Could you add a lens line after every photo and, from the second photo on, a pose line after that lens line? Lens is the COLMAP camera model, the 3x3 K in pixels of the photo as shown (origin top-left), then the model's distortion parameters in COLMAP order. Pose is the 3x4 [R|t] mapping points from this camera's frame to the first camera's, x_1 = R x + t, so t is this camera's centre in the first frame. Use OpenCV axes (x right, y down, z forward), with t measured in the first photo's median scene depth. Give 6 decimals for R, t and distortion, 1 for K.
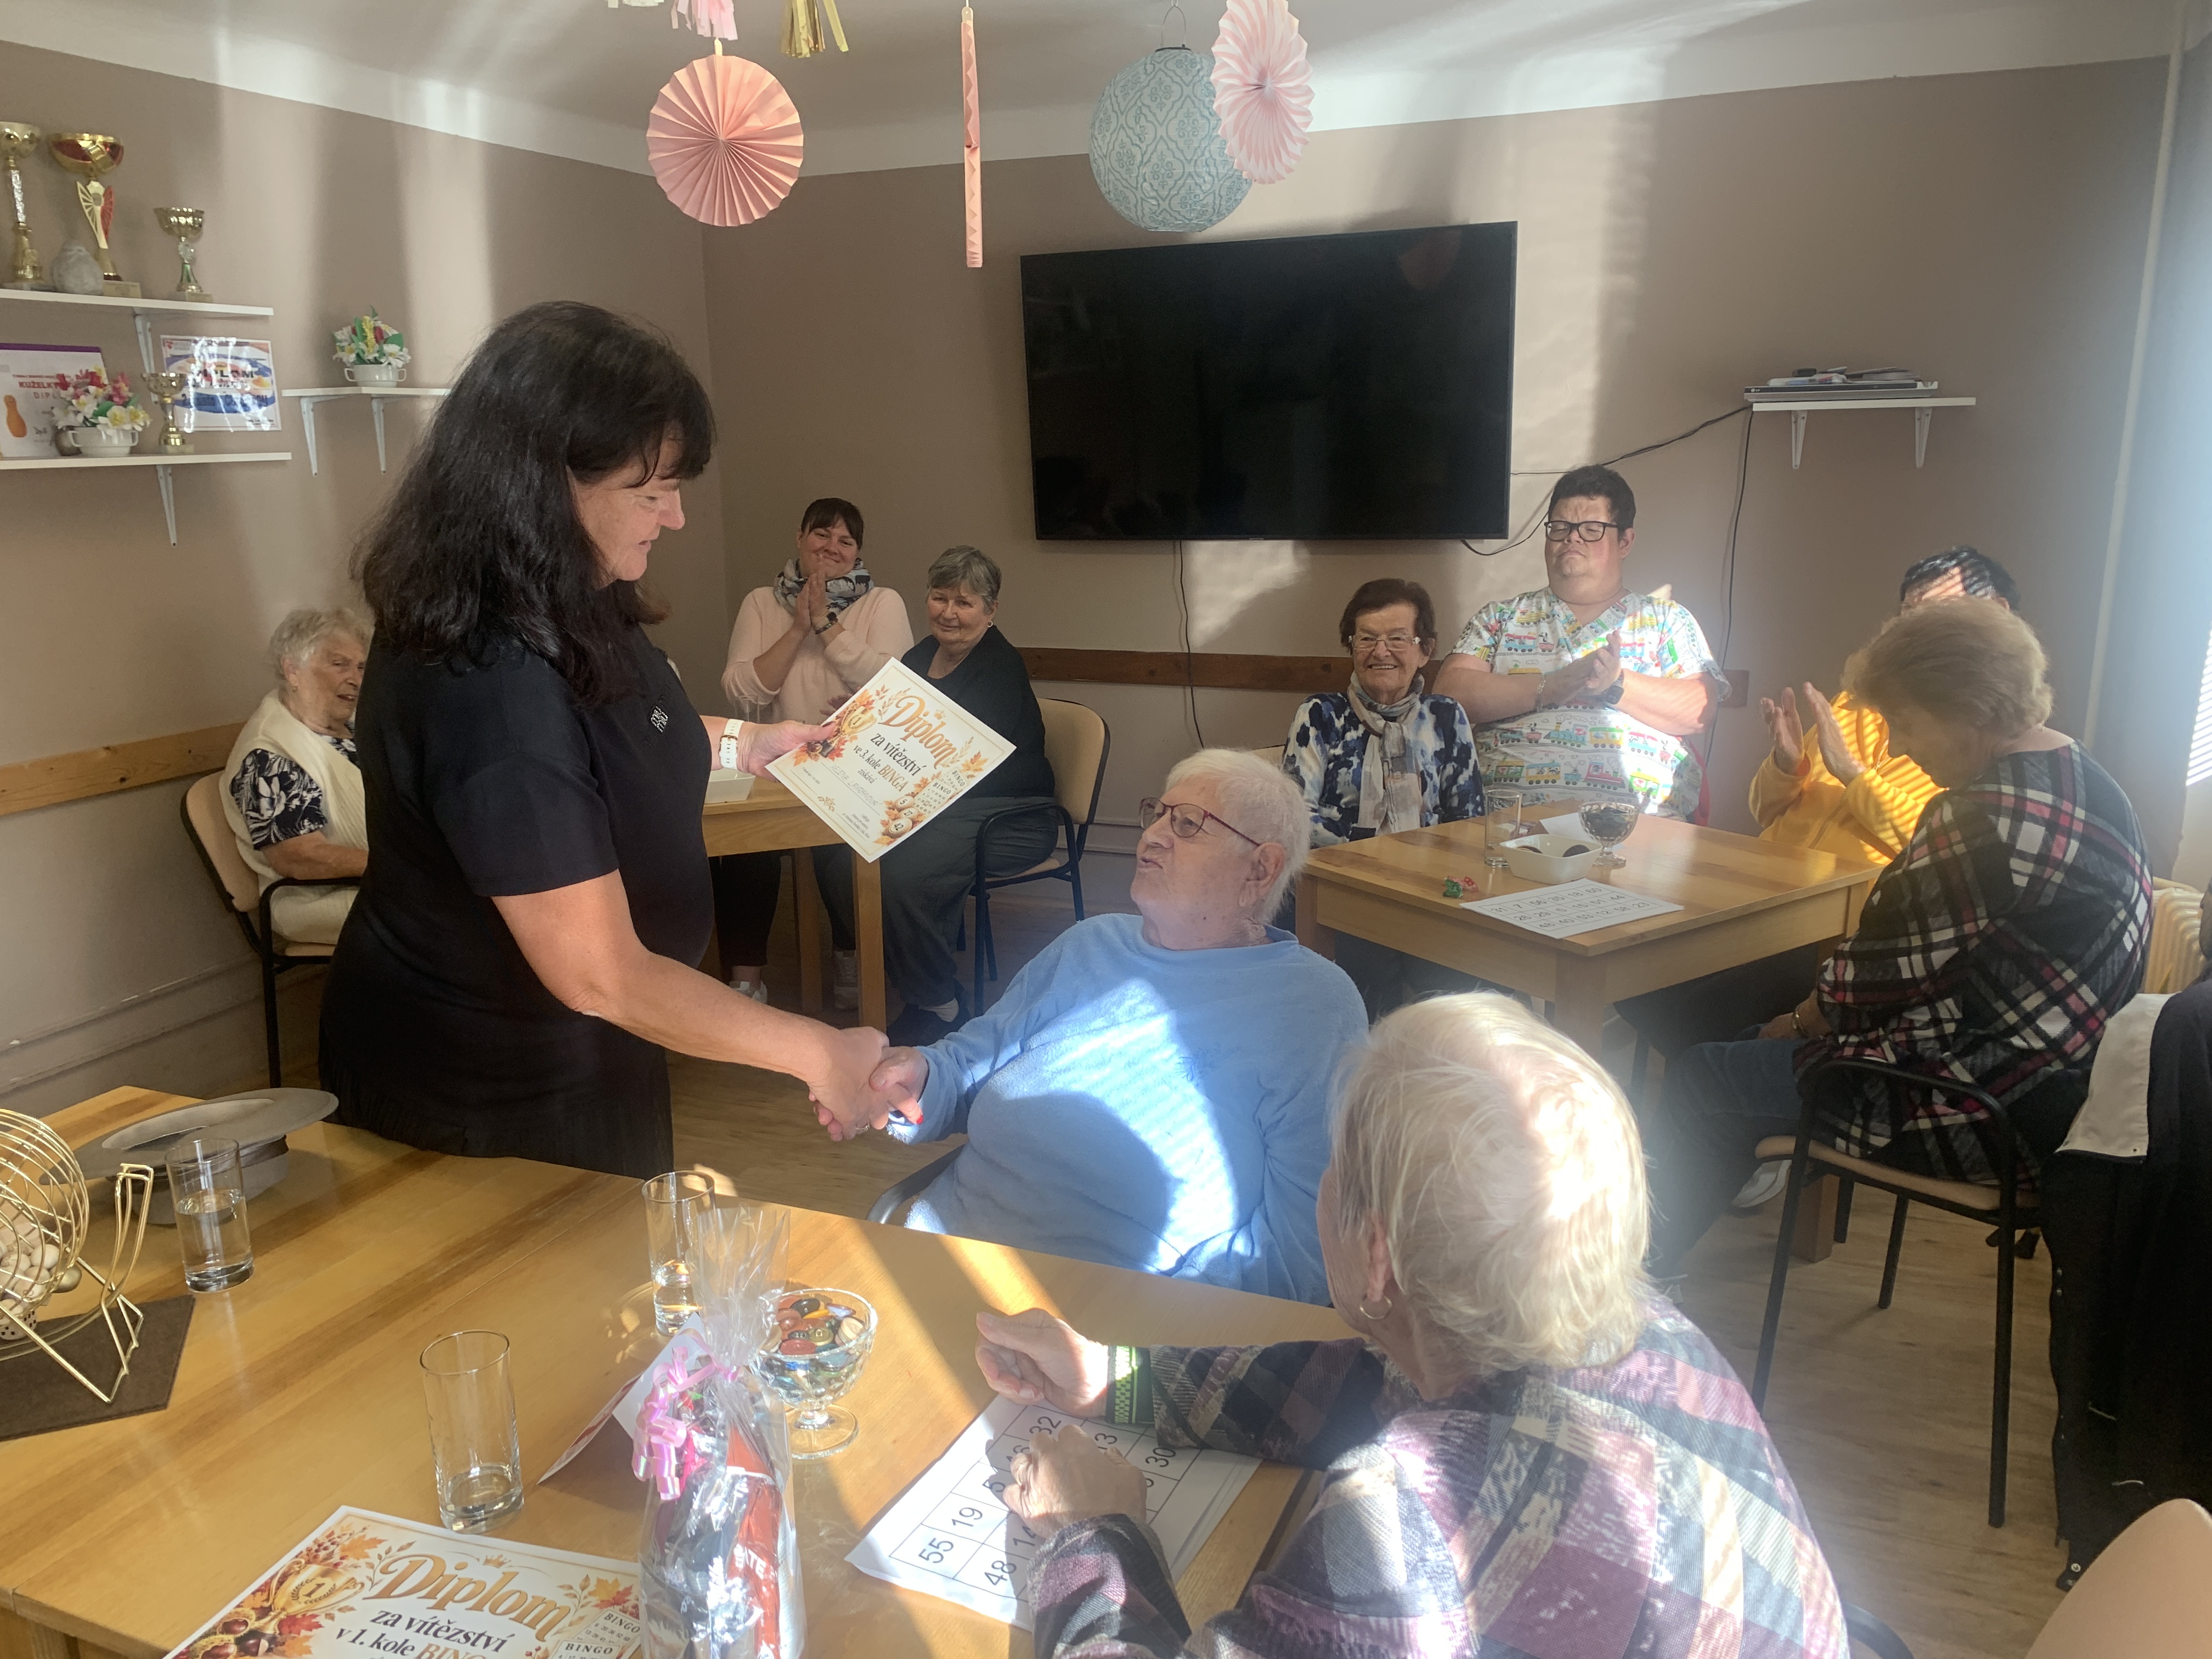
lens RADIAL K [[1731.4, 0, 1073.7], [0, 1731.4, 629.1], [0, 0, 1]] dist [0.192377, -0.307032]
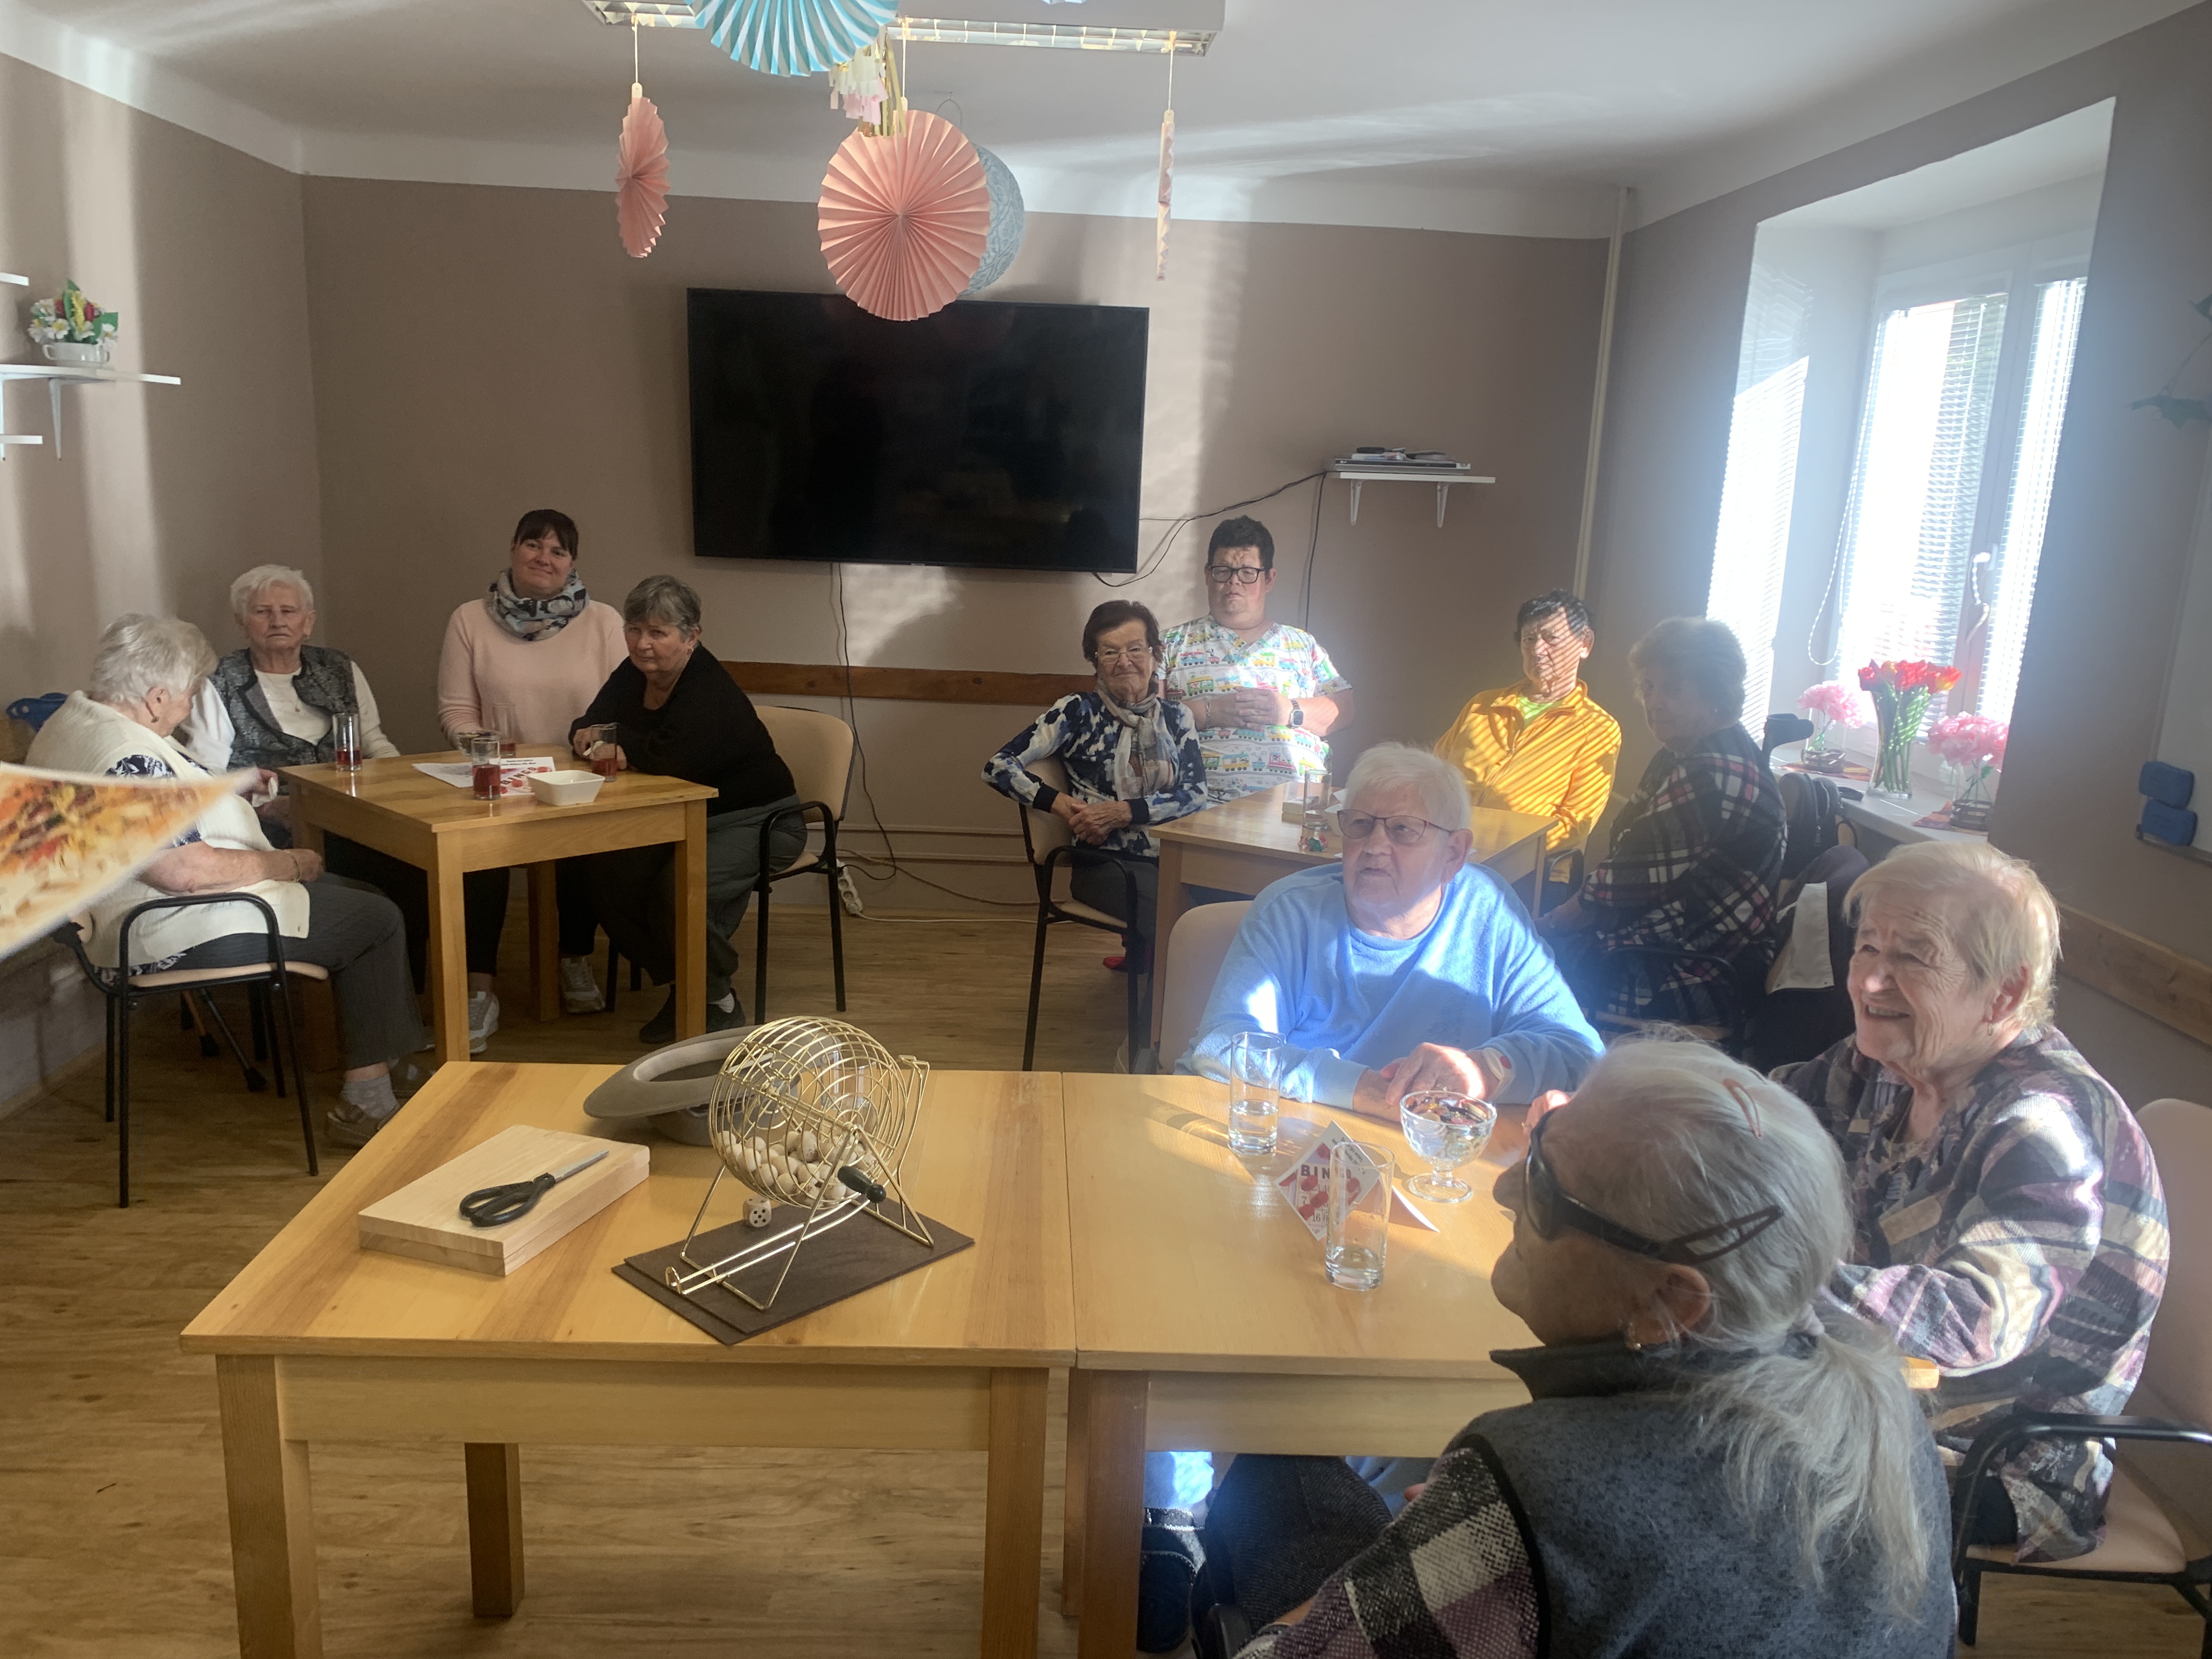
lens RADIAL K [[1731.4, 0, 1073.7], [0, 1731.4, 629.1], [0, 0, 1]] dist [0.192377, -0.307032]
pose [[0.898269, 0.016184, 0.439148, -0.374705], [-0.009854, 0.999812, -0.016691, 0.009576], [-0.439335, 0.010665, 0.898260, -0.052993]]
